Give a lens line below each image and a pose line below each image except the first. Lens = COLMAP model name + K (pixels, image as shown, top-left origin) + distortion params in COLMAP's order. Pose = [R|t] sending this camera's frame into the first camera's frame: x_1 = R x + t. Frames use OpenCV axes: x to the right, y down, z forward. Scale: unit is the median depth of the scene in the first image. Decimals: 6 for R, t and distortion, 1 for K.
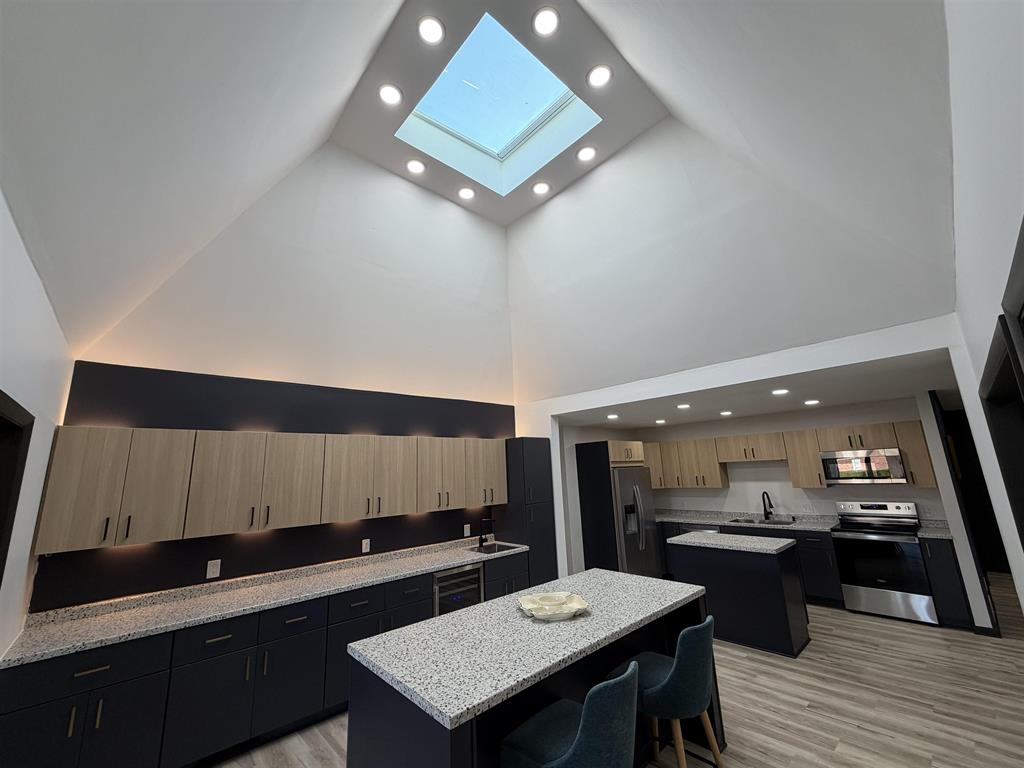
lens RADIAL K [[409.3, 0, 510.1], [0, 409.3, 384.3], [0, 0, 1]] dist [0.003050, 0.000065]
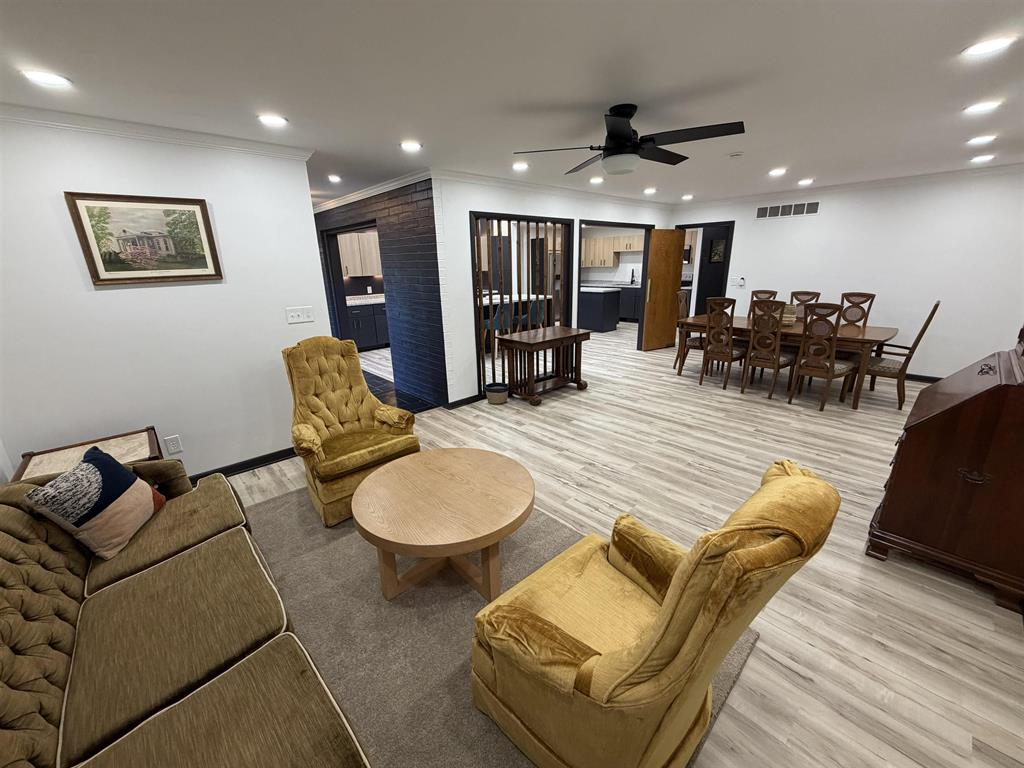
lens RADIAL K [[409.3, 0, 512.5], [0, 409.3, 383.9], [0, 0, 1]] dist [0.003050, 0.000065]
pose [[0.999768, 0.012234, 0.017745, 0.094497], [-0.019295, 0.874878, 0.483958, -0.205823], [-0.009604, -0.484188, 0.874911, -1.073439]]
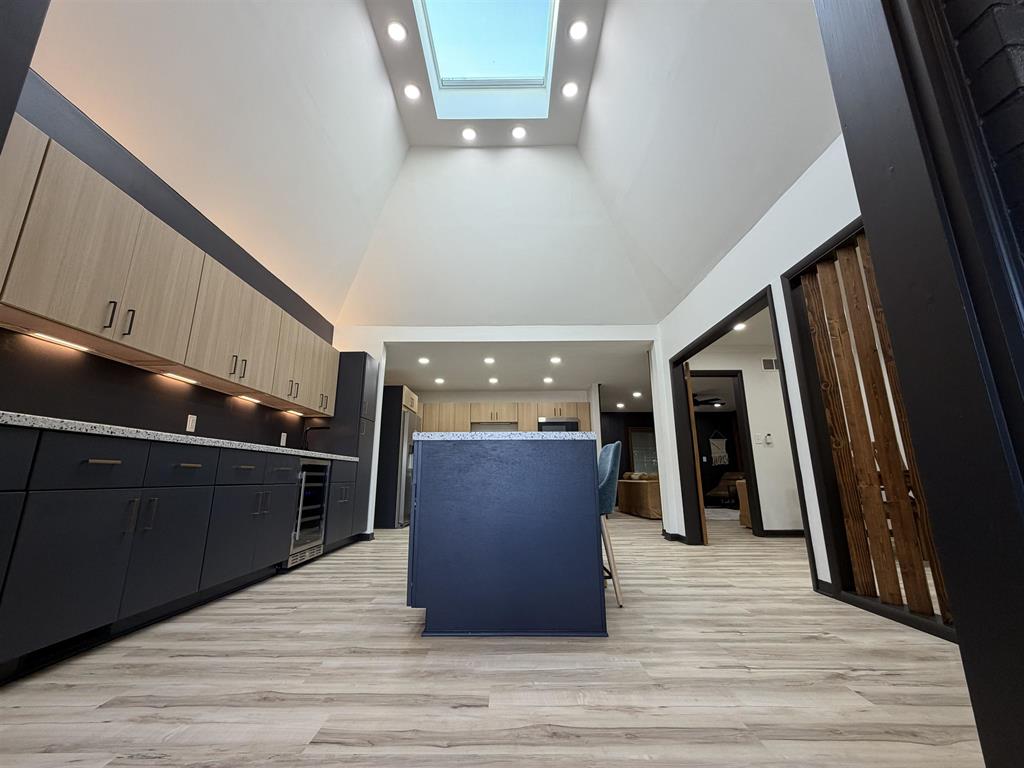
lens RADIAL K [[409.3, 0, 508.4], [0, 409.3, 381.3], [0, 0, 1]] dist [0.003050, 0.000065]
pose [[0.680880, 0.205175, 0.703068, -0.441660], [-0.176507, 0.977633, -0.114364, 0.268637], [-0.710807, -0.046228, 0.701866, 0.067547]]
